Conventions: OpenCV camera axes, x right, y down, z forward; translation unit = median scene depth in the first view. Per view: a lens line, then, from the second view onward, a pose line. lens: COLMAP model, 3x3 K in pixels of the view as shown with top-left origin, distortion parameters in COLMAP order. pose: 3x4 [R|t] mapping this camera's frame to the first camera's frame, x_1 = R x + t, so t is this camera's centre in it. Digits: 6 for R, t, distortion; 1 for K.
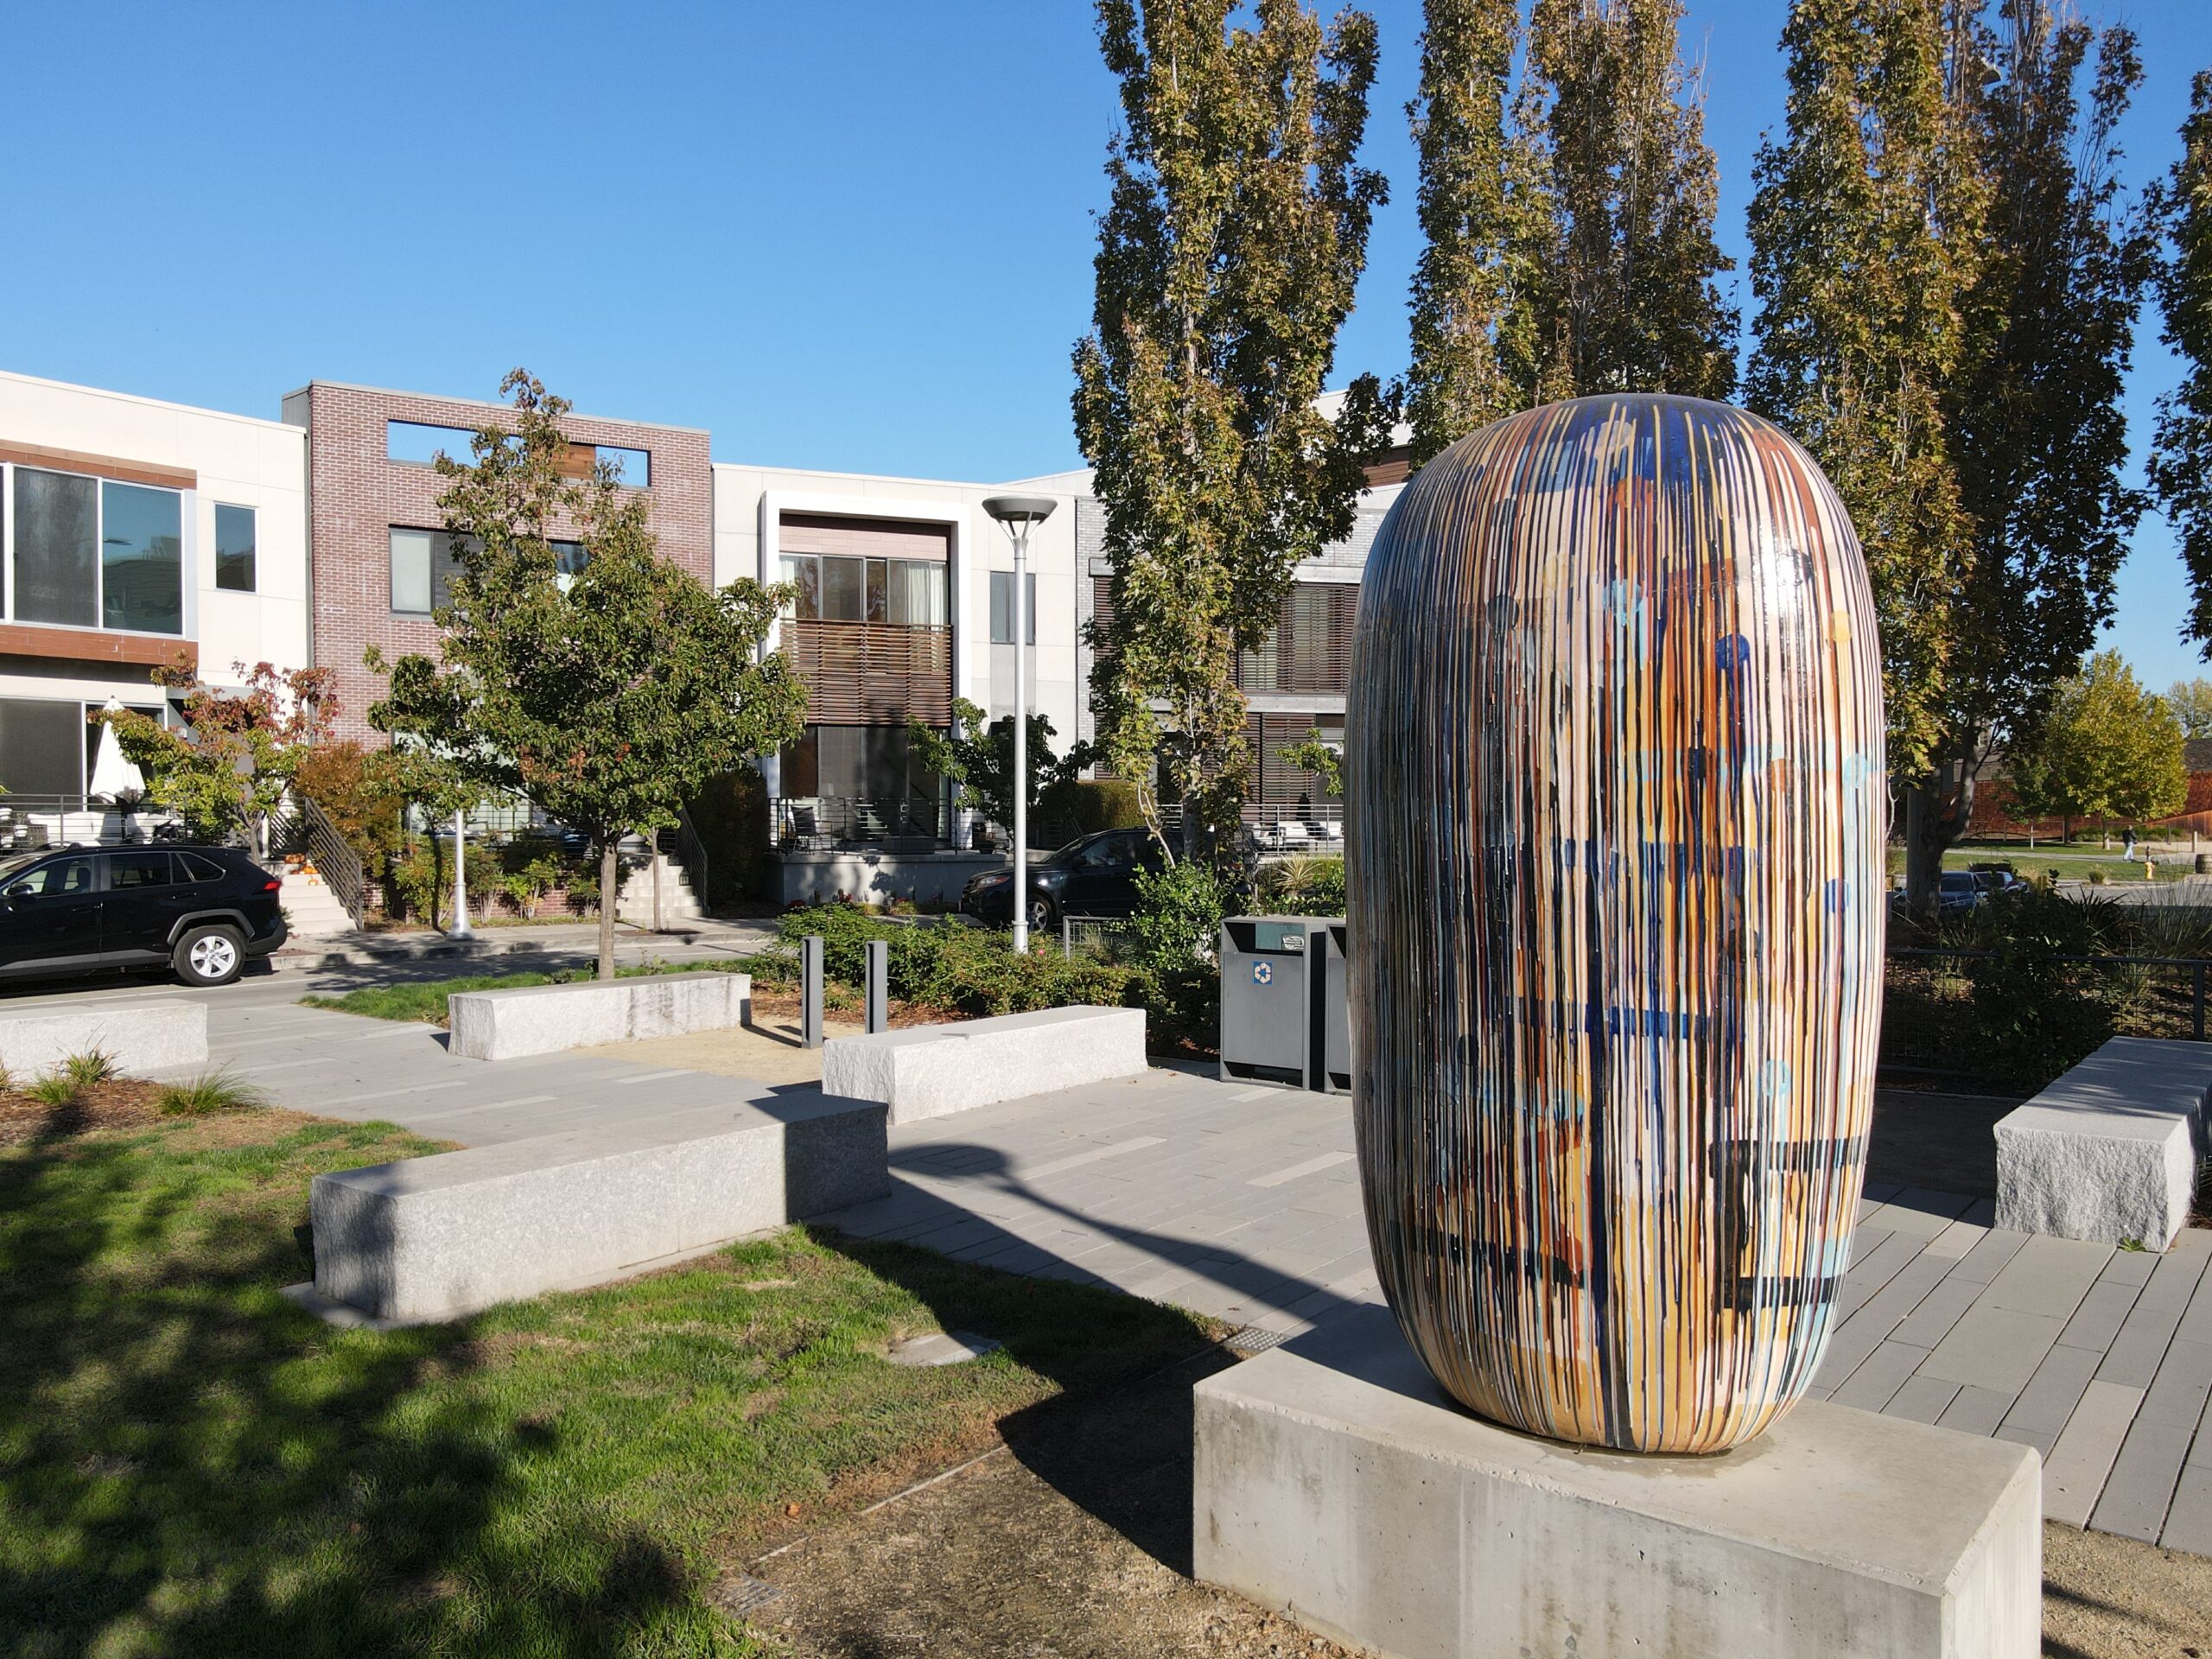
lens RADIAL K [[1627.9, 0, 1109.3], [0, 1627.9, 834.0], [0, 0, 1]] dist [0.004448, 0.032774]
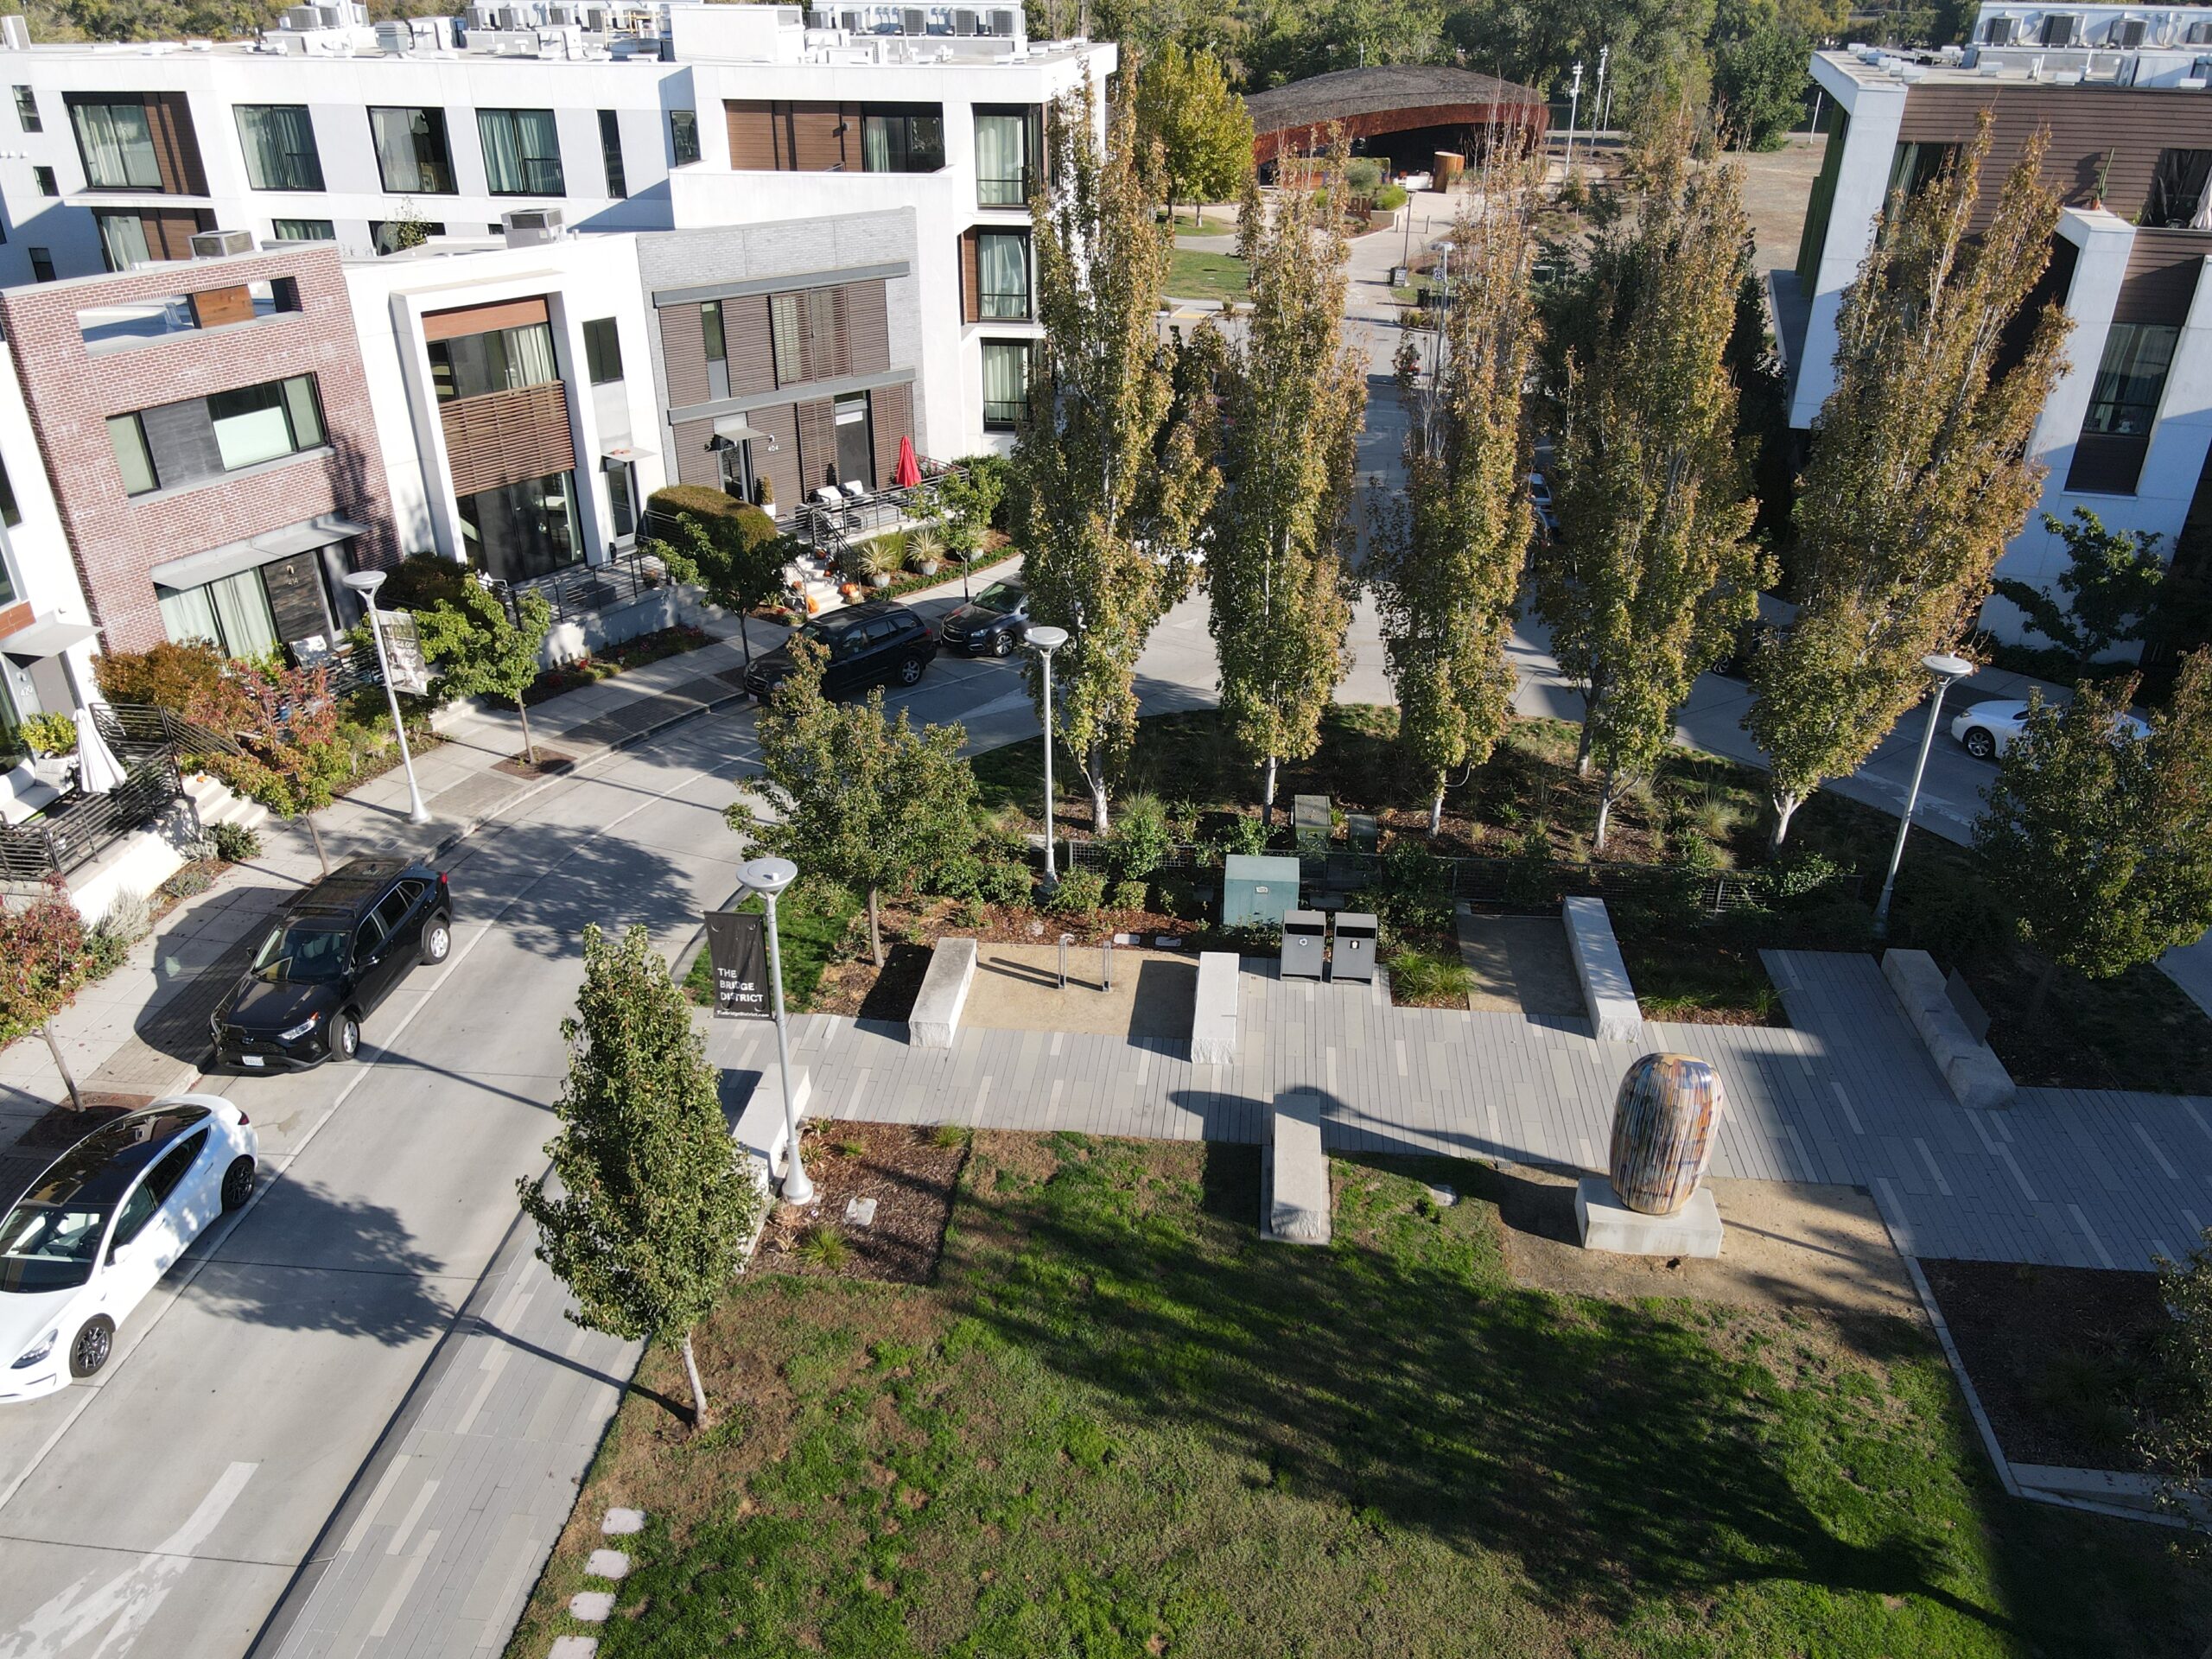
lens RADIAL K [[1627.8, 0, 1107.1], [0, 1627.8, 842.1], [0, 0, 1]] dist [0.016693, 0.005342]
pose [[0.843295, -0.248428, 0.476589, -1.879745], [0.001956, 0.888171, 0.459509, -1.717229], [-0.537447, -0.386570, 0.749476, -0.890370]]
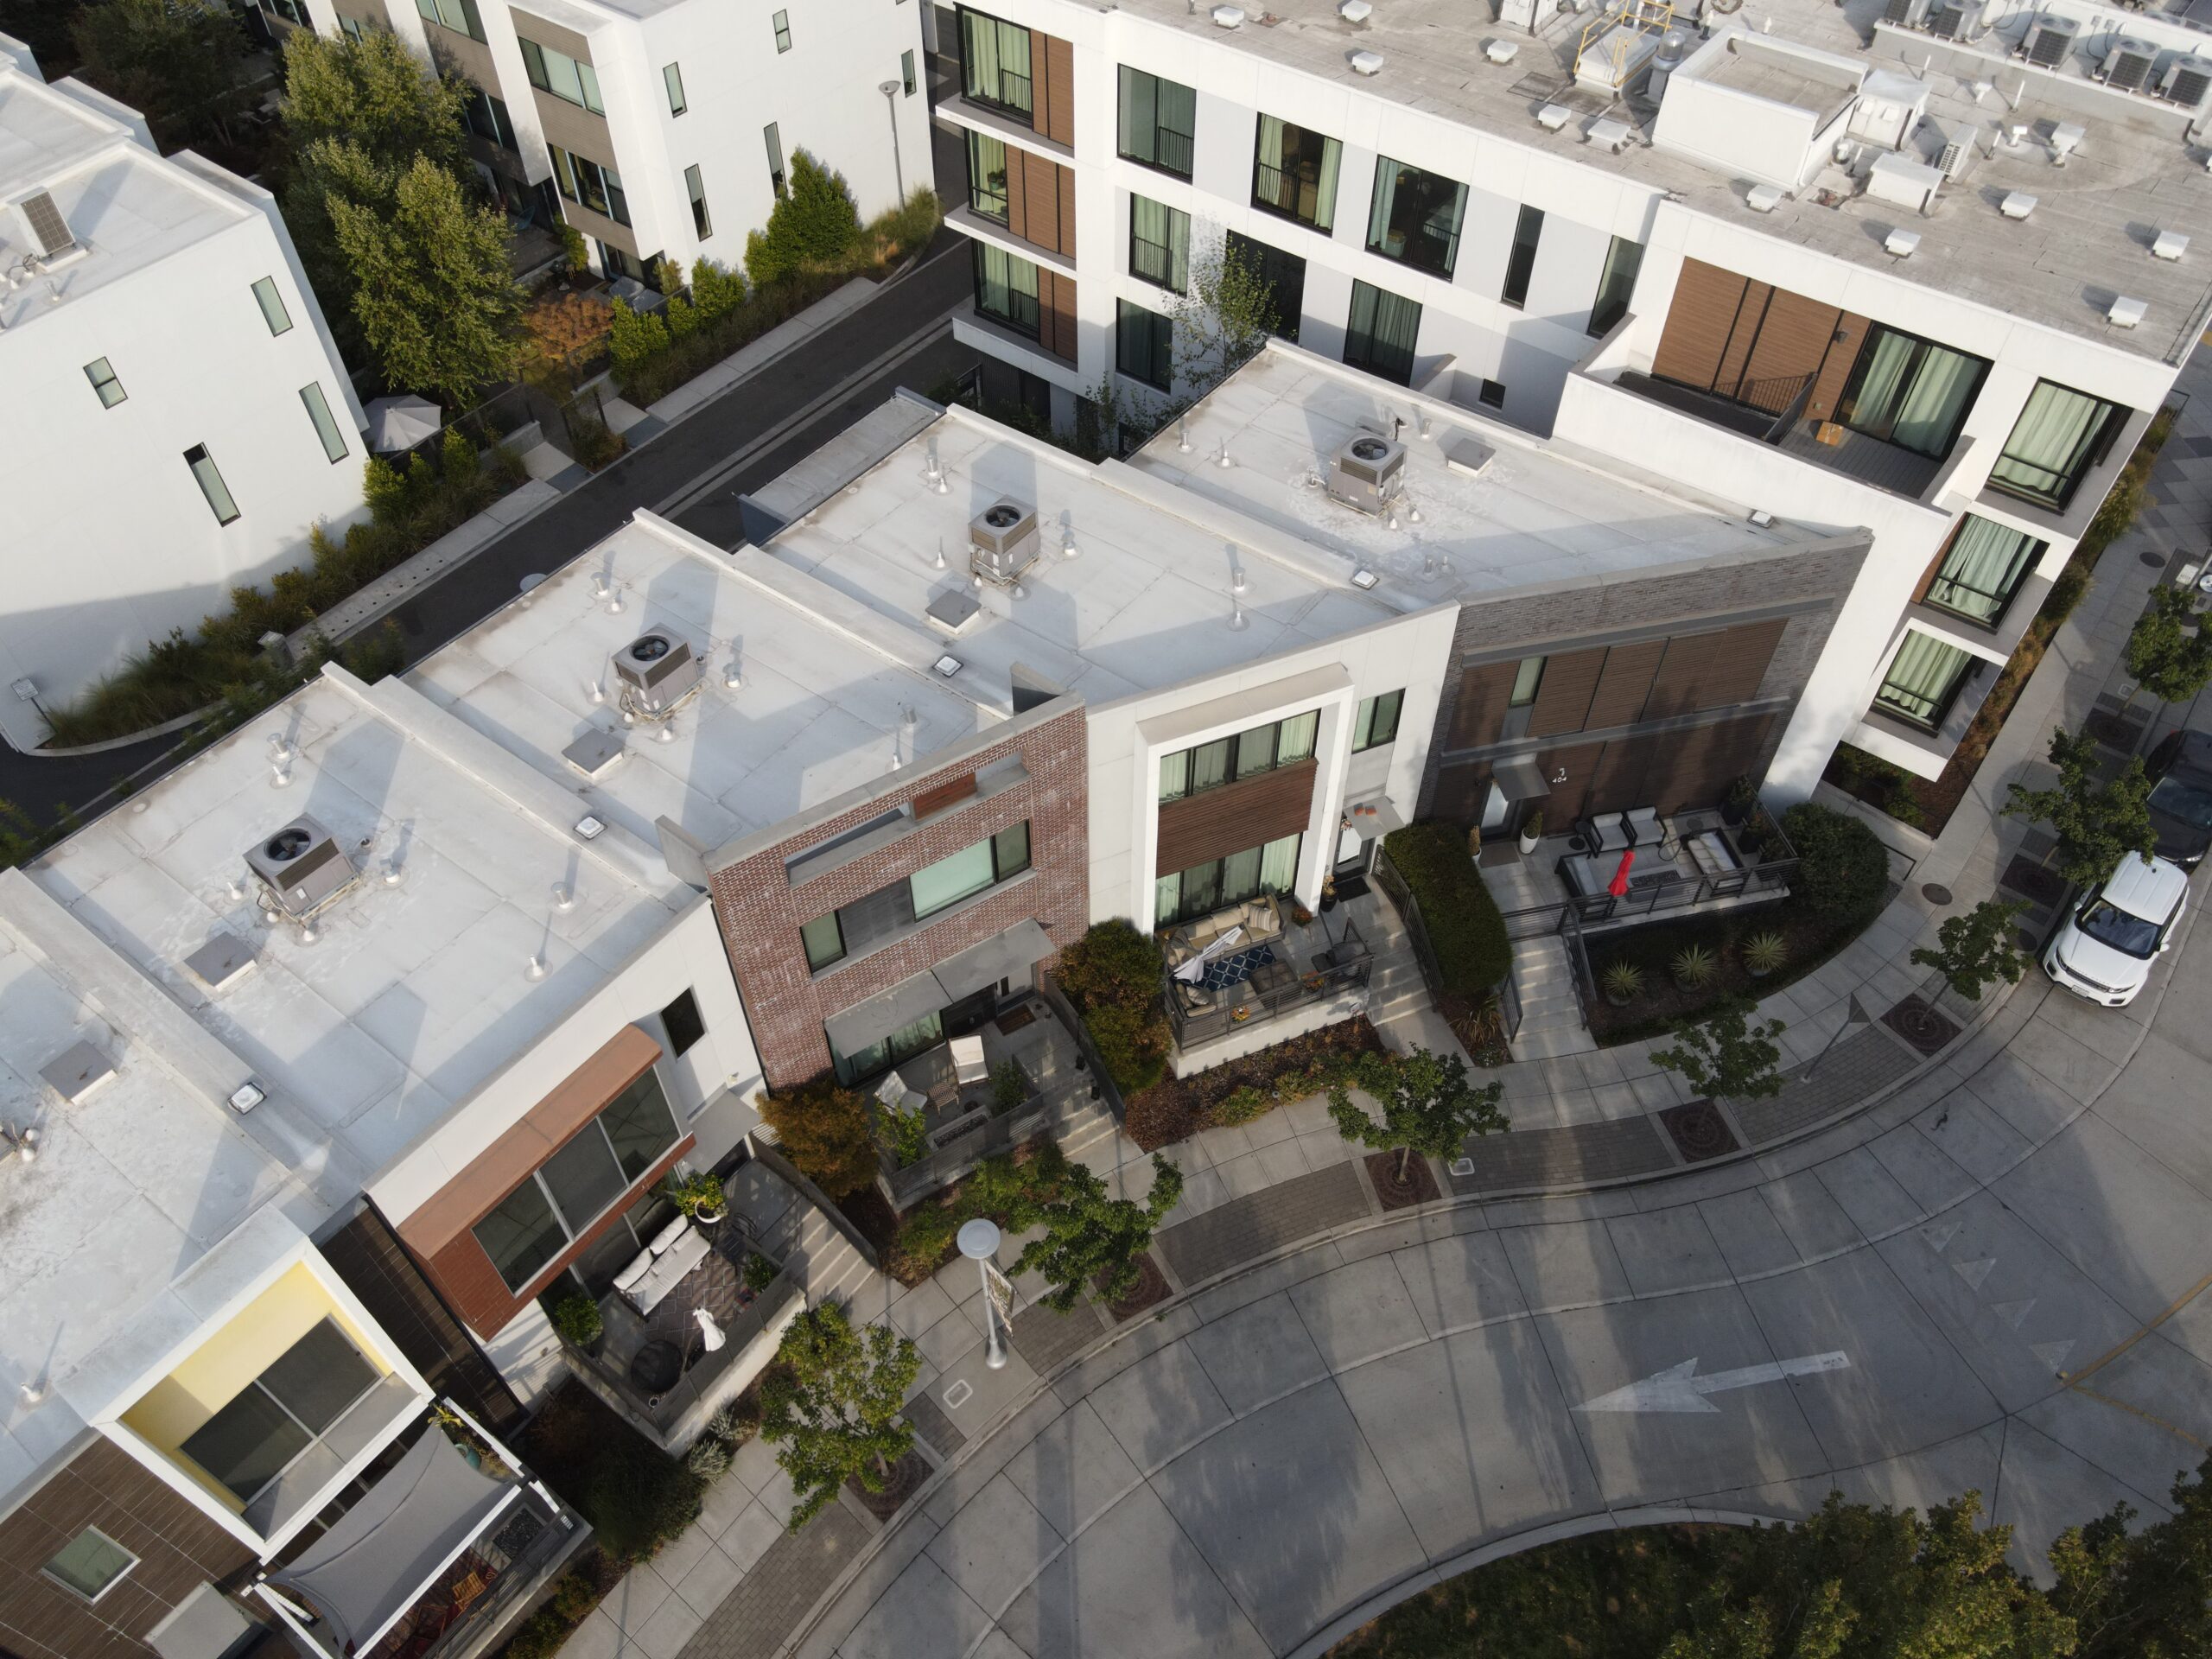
lens RADIAL K [[1627.8, 0, 1107.1], [0, 1627.8, 842.1], [0, 0, 1]] dist [0.016693, 0.005342]
pose [[0.999829, -0.013440, 0.012674, -1.081533], [-0.000943, 0.648043, 0.761603, -3.872220], [-0.018449, -0.761485, 0.647920, 1.626656]]
